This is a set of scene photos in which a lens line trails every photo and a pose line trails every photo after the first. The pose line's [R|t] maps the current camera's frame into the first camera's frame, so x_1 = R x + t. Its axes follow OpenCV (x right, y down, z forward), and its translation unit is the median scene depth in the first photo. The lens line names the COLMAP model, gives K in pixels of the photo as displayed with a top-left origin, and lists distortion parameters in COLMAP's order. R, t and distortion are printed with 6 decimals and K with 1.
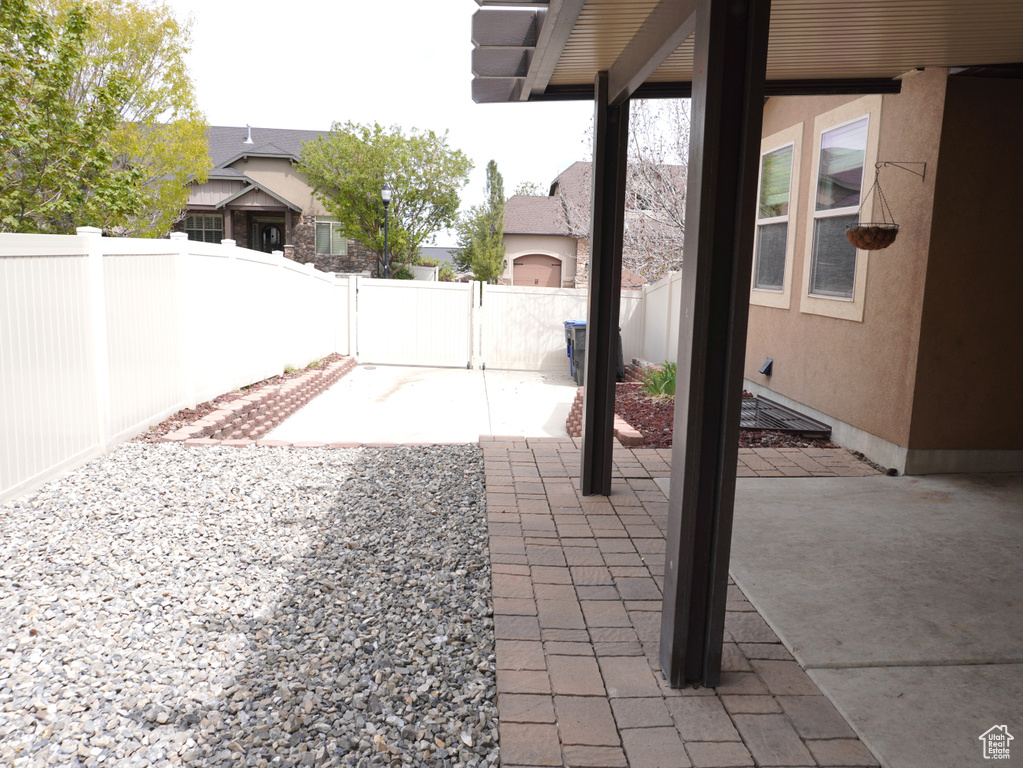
lens RADIAL K [[773.9, 0, 513.0], [0, 773.9, 385.0], [0, 0, 1]] dist [-0.043139, 0.028314]
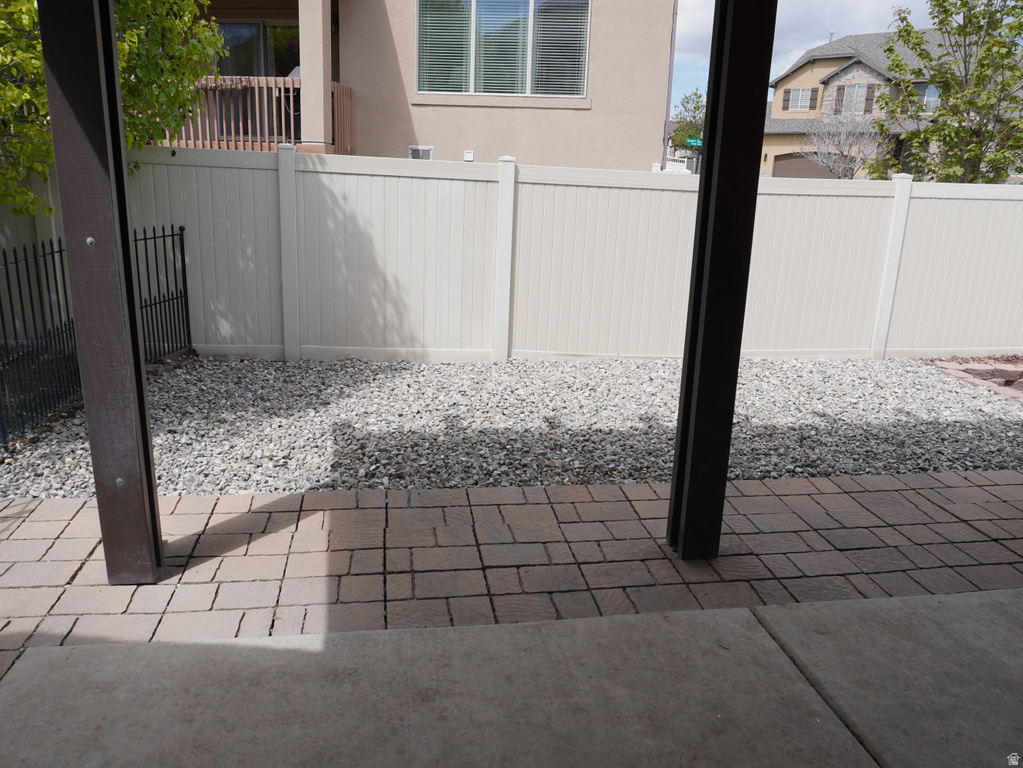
lens RADIAL K [[773.9, 0, 512.6], [0, 773.9, 382.9], [0, 0, 1]] dist [-0.043139, 0.028314]
pose [[0.097521, 0.235765, -0.966905, 0.973389], [-0.186716, 0.958619, 0.214913, -0.047936], [0.977562, 0.159578, 0.137507, 0.410454]]
